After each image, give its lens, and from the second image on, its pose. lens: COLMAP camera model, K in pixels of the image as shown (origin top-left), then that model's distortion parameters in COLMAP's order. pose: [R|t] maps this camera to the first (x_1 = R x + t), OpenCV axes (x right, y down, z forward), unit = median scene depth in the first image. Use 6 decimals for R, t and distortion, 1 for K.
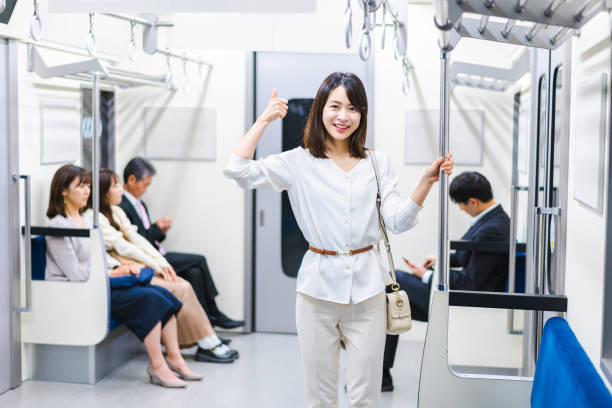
lens RADIAL K [[963.3, 0, 307.4], [0, 963.3, 205.6], [0, 0, 1]] dist [-0.013696, 0.000000]
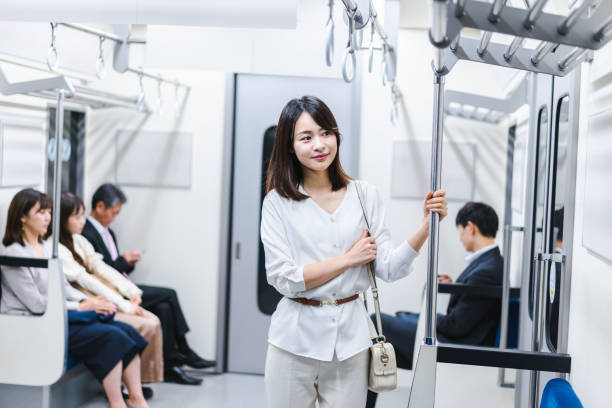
lens RADIAL K [[963.3, 0, 306.3], [0, 963.3, 203.0], [0, 0, 1]] dist [-0.013696, 0.000000]
pose [[0.999519, 0.028180, 0.012944, 0.007480], [-0.027745, 0.999083, -0.032603, -0.006095], [-0.013851, 0.032229, 0.999385, 0.071949]]
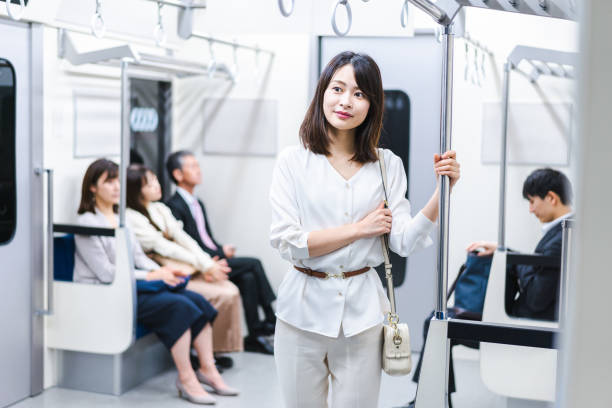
lens RADIAL K [[963.3, 0, 303.9], [0, 963.3, 202.7], [0, 0, 1]] dist [-0.013696, 0.000000]
pose [[0.987438, 0.022328, -0.156419, 0.094942], [-0.022196, 0.999750, 0.002590, -0.006465], [0.156438, 0.000914, 0.987687, 0.112937]]
